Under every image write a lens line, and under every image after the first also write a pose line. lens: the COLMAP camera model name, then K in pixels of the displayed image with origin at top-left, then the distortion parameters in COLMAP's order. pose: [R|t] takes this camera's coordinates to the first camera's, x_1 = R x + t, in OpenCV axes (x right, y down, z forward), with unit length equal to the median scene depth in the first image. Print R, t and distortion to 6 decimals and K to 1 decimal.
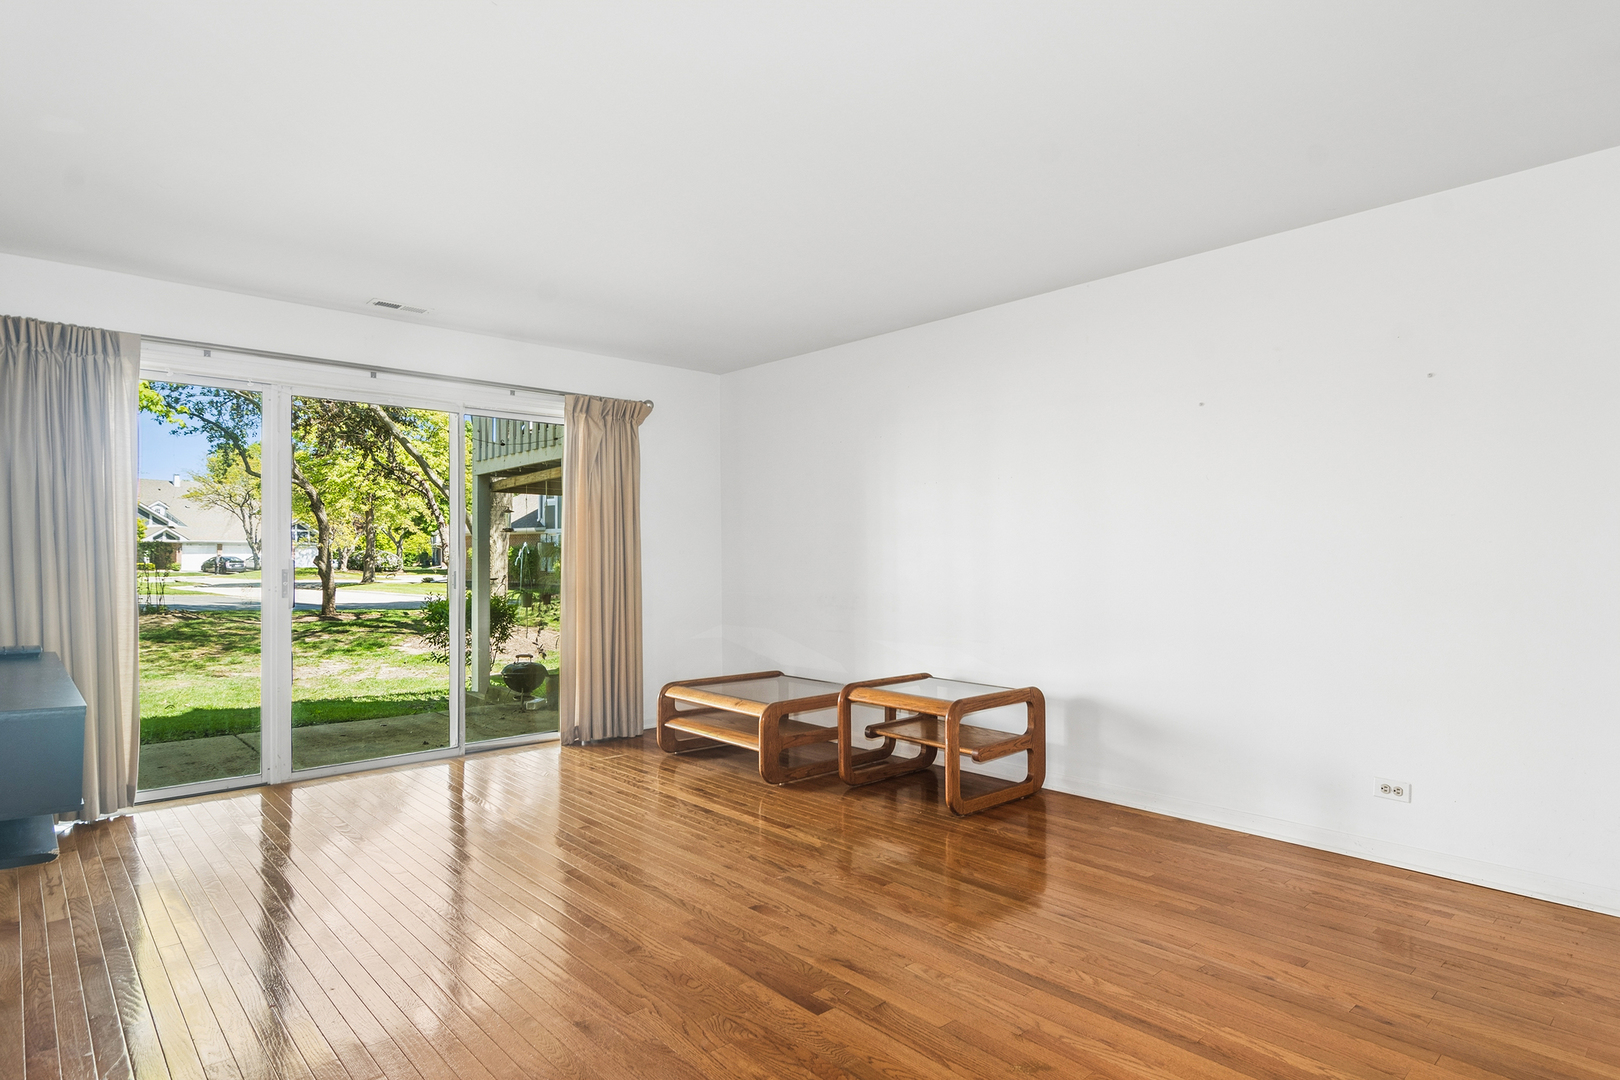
lens RADIAL K [[870.3, 0, 809.7], [0, 870.3, 552.9], [0, 0, 1]] dist [0.001941, 0.000459]
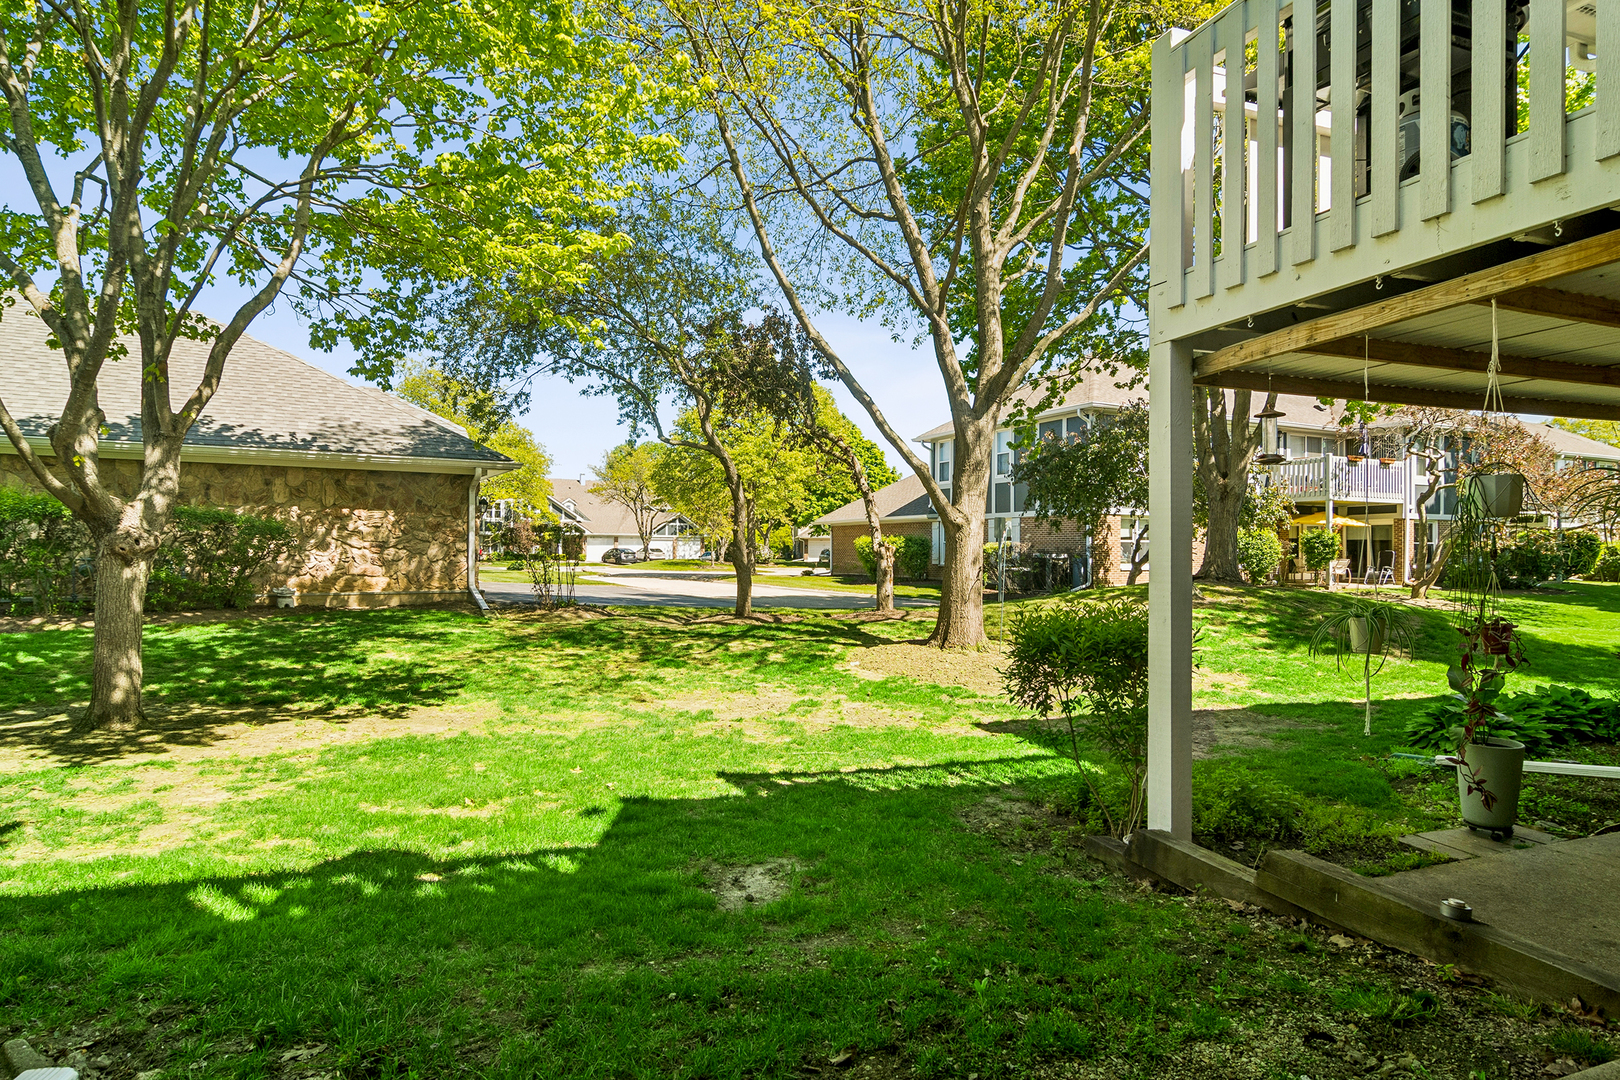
lens RADIAL K [[870.3, 0, 809.7], [0, 870.3, 552.9], [0, 0, 1]] dist [0.001941, 0.000459]
pose [[0.931736, 0.003898, -0.363114, -0.088737], [-0.001686, 0.999978, 0.006409, 0.003596], [0.363131, -0.005359, 0.931722, 0.117666]]
